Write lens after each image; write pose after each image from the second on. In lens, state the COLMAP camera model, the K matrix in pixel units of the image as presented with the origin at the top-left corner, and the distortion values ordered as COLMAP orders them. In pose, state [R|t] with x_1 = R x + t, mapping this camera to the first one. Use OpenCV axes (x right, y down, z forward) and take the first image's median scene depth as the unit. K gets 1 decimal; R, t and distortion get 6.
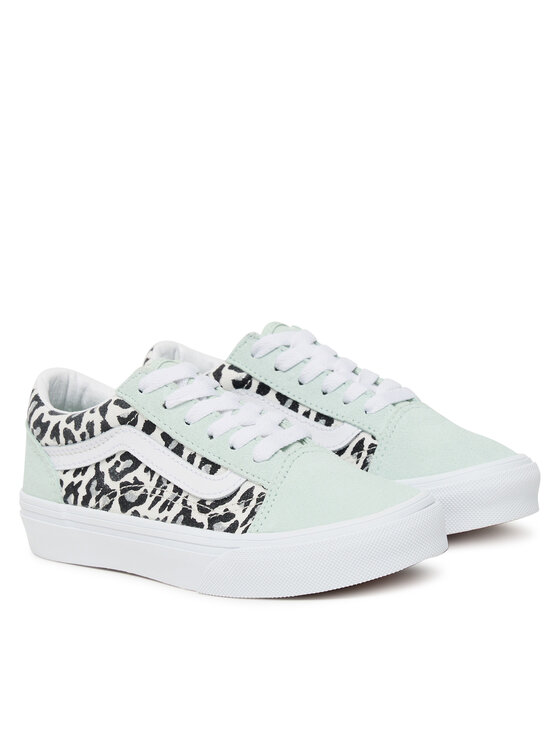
lens RADIAL K [[2825.5, 0, 280.0], [0, 2825.5, 373.0], [0, 0, 1]] dist [-0.068708, -0.635853]
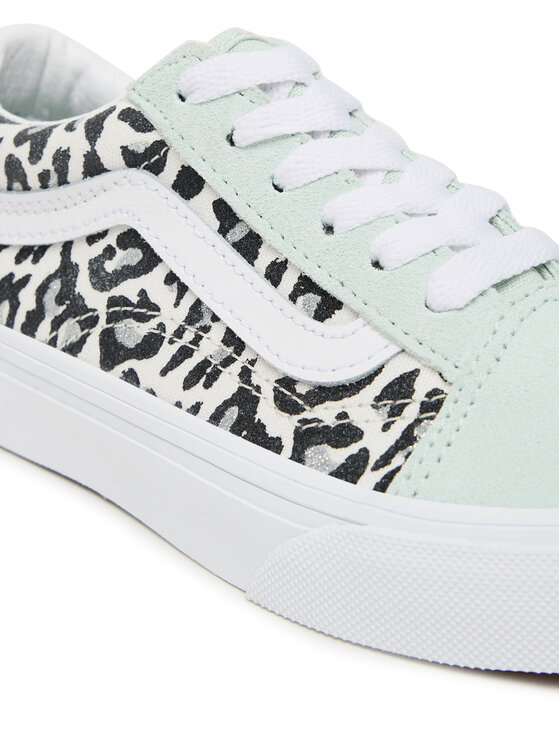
lens RADIAL K [[1981.5, 0, 280.0], [0, 1981.5, 373.0], [0, 0, 1]] dist [-0.326547, 1.046184]
pose [[0.990277, 0.138391, -0.014139, -0.024189], [-0.134565, 0.978727, 0.154875, -0.000966], [0.035271, -0.151466, 0.987833, 0.697244]]
